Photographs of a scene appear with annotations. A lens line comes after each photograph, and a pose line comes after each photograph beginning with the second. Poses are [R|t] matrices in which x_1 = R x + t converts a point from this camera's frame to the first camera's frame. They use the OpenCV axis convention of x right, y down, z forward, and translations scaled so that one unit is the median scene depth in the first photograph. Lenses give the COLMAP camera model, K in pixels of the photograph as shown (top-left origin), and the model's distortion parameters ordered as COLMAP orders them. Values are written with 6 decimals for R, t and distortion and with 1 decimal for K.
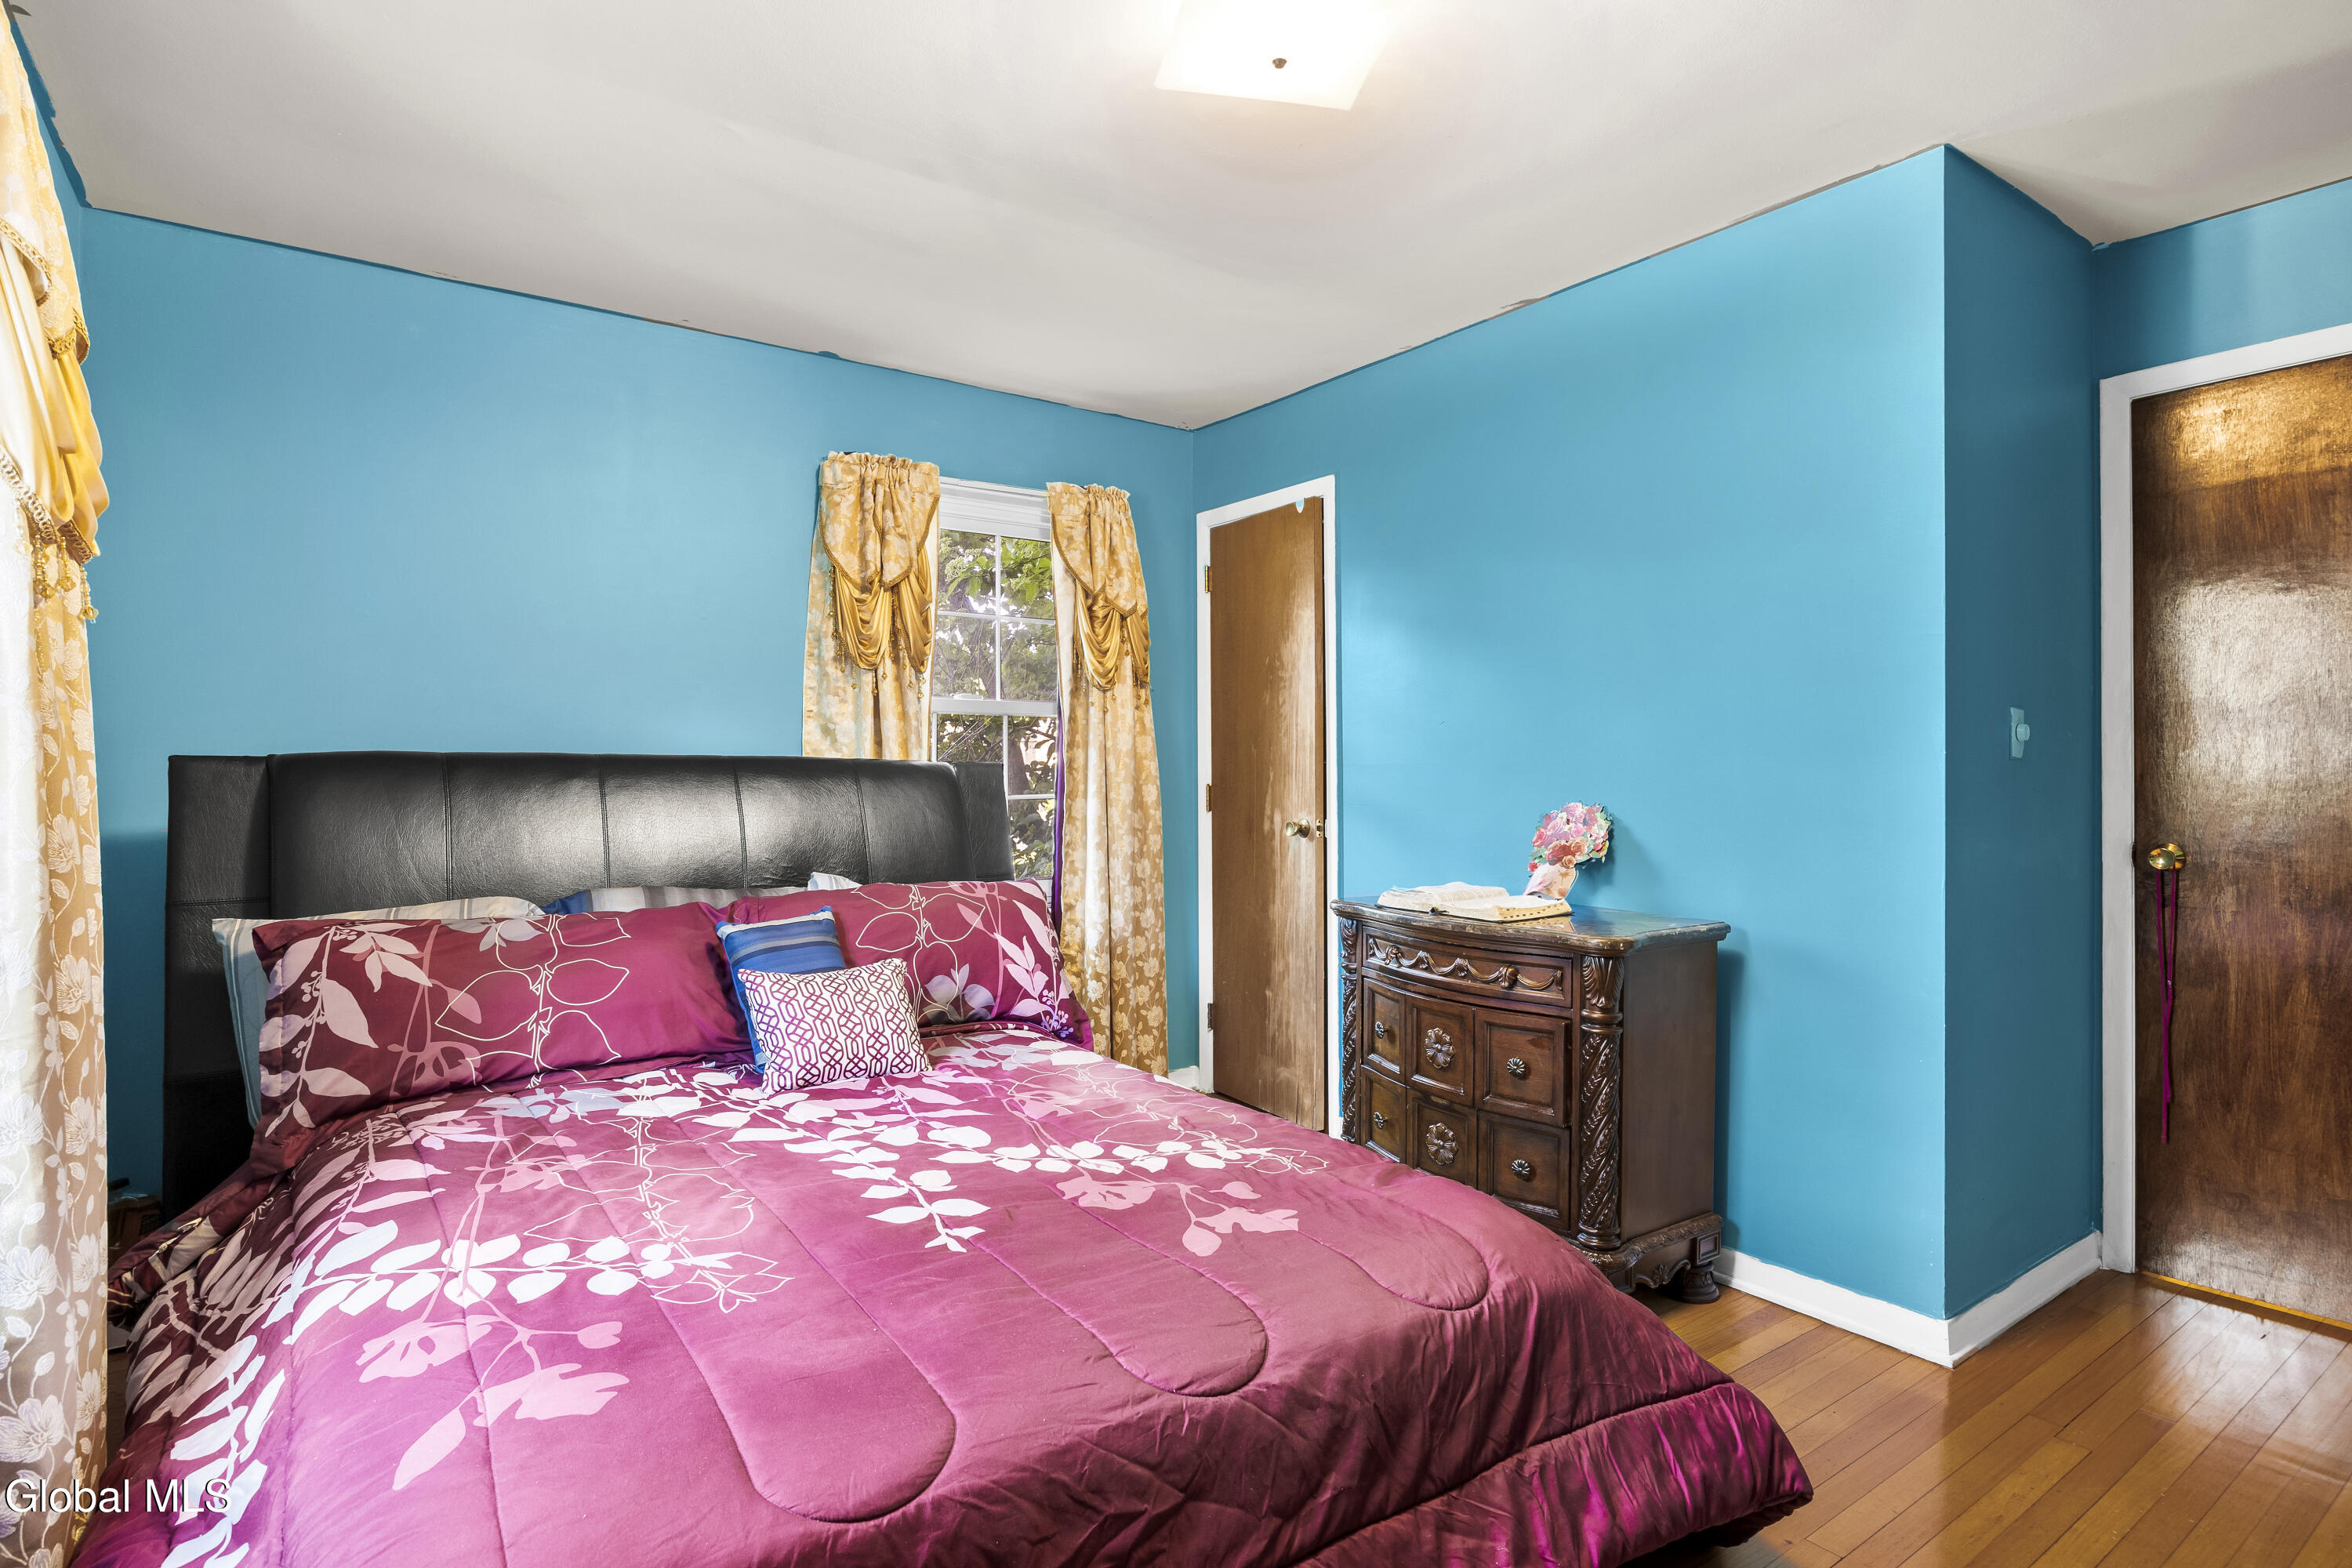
lens RADIAL K [[1222.8, 0, 1176.0], [0, 1222.8, 784.0], [0, 0, 1]] dist [-0.002725, -0.000701]
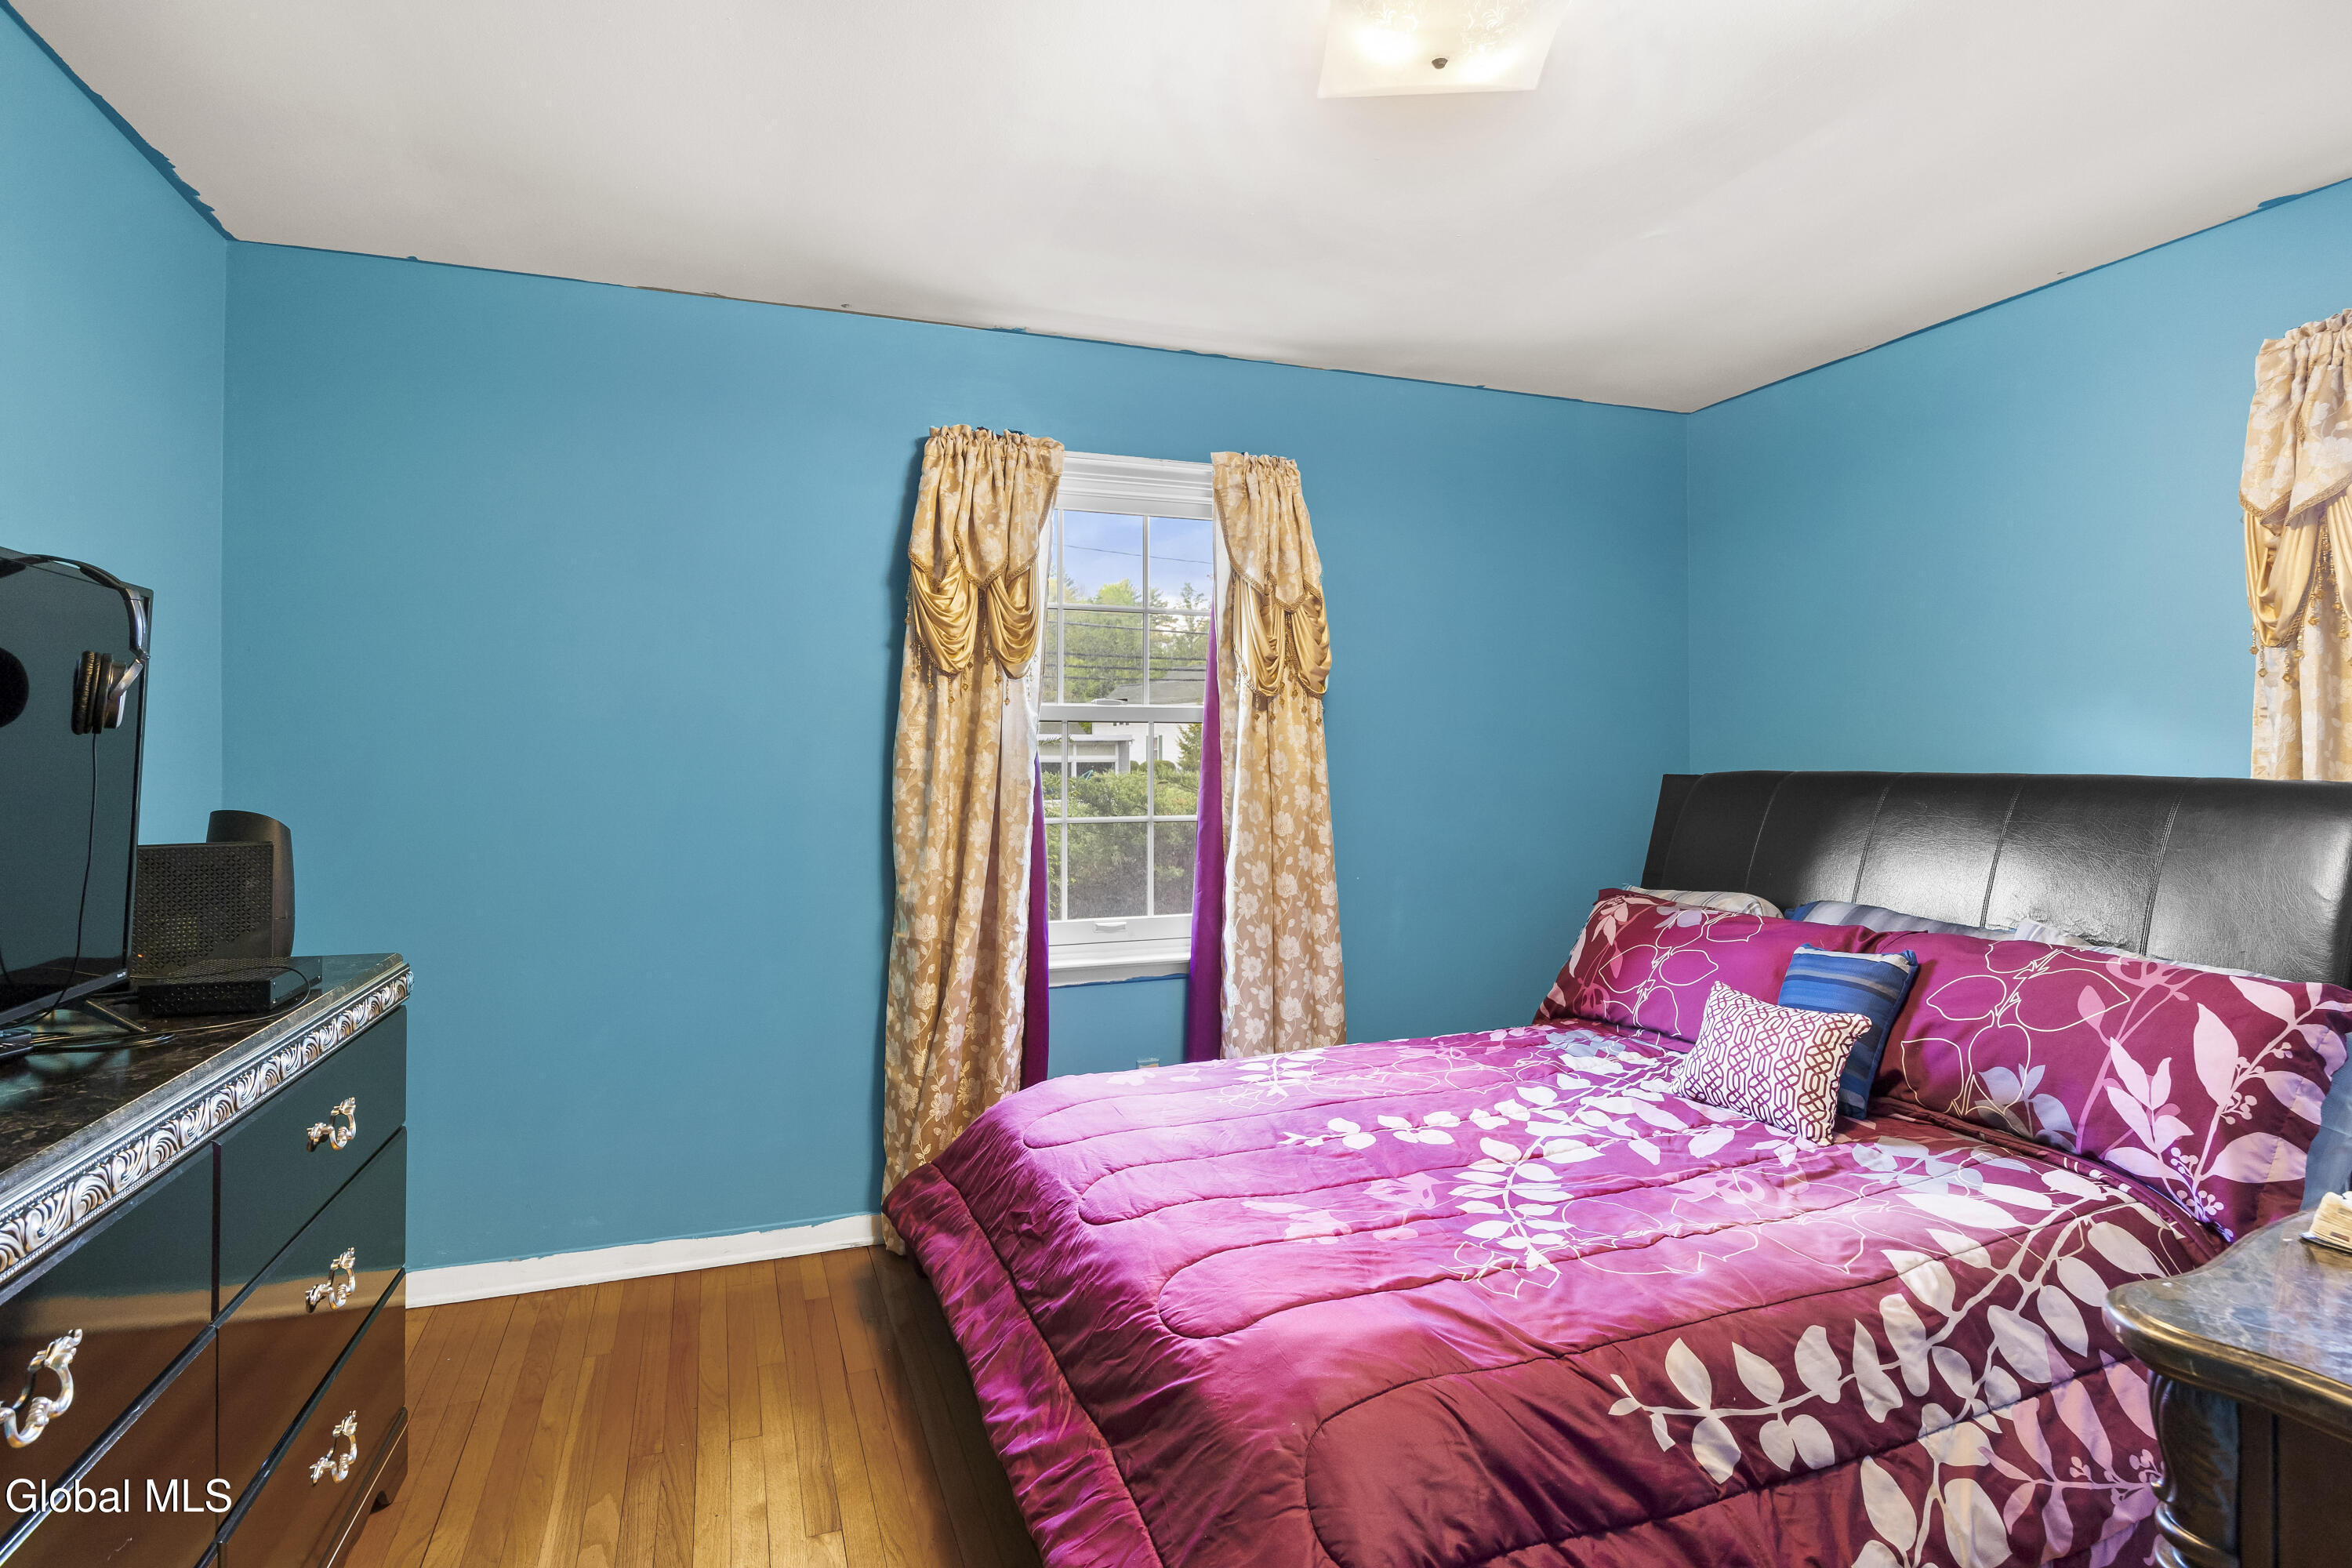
lens RADIAL K [[1251.6, 0, 1168.1], [0, 1251.6, 741.4], [0, 0, 1]] dist [-0.001769, -0.000413]
pose [[-0.280610, -0.011942, -0.959747, 0.711625], [0.002833, 0.999908, -0.013270, -0.039593], [0.959818, -0.006443, -0.280551, 0.716412]]
